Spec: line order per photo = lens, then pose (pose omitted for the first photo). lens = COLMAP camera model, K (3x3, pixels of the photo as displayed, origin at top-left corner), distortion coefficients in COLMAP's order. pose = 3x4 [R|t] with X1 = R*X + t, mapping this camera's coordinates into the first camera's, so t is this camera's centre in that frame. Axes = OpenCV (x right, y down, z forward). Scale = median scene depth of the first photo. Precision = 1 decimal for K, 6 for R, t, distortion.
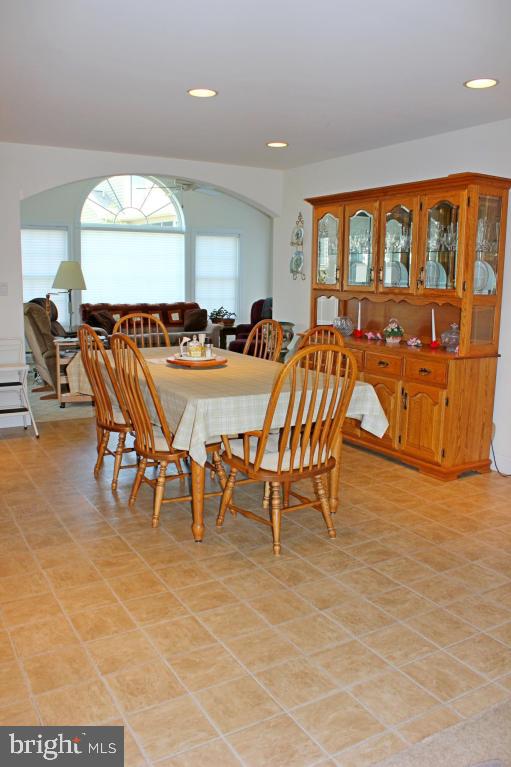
lens RADIAL K [[637.5, 0, 253.7], [0, 637.5, 389.8], [0, 0, 1]] dist [-0.159394, 0.137977]
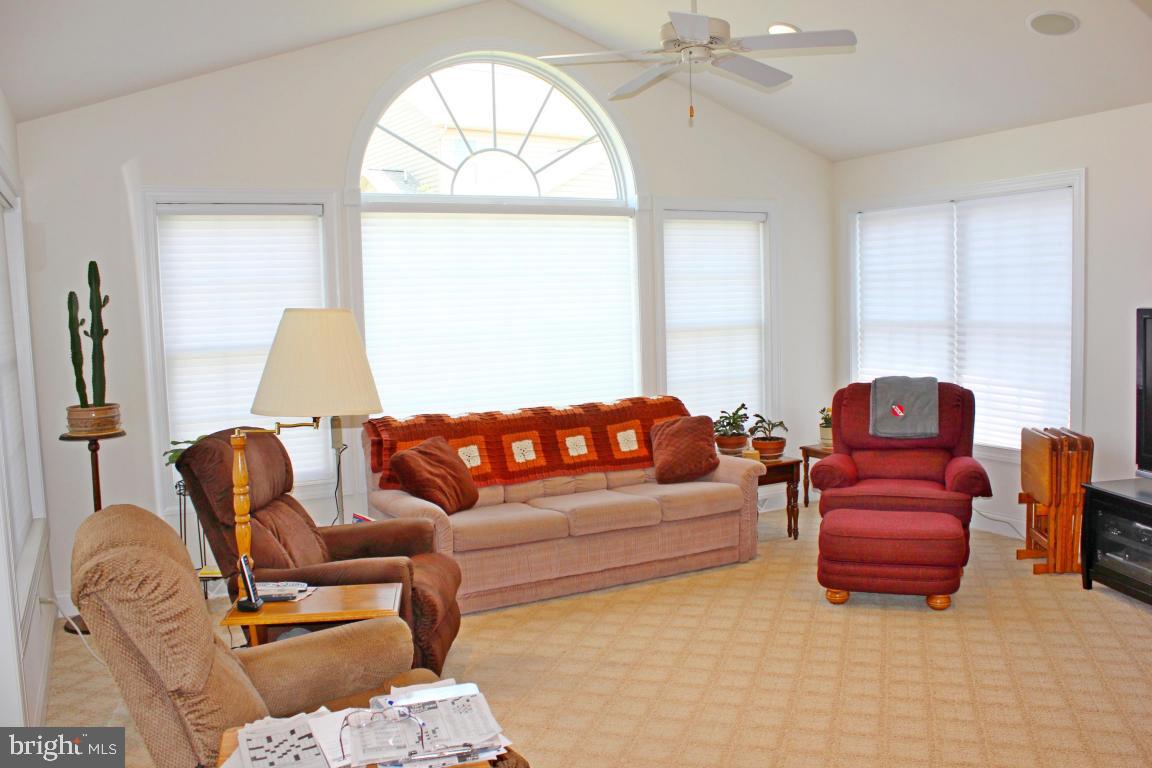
lens RADIAL K [[957.5, 0, 576.0], [0, 957.5, 384.0], [0, 0, 1]] dist [-0.159394, 0.137977]
pose [[0.997798, -0.042584, -0.050843, -0.125526], [0.037446, 0.994477, -0.098049, -0.096437], [0.054737, 0.095929, 0.993882, 0.459910]]
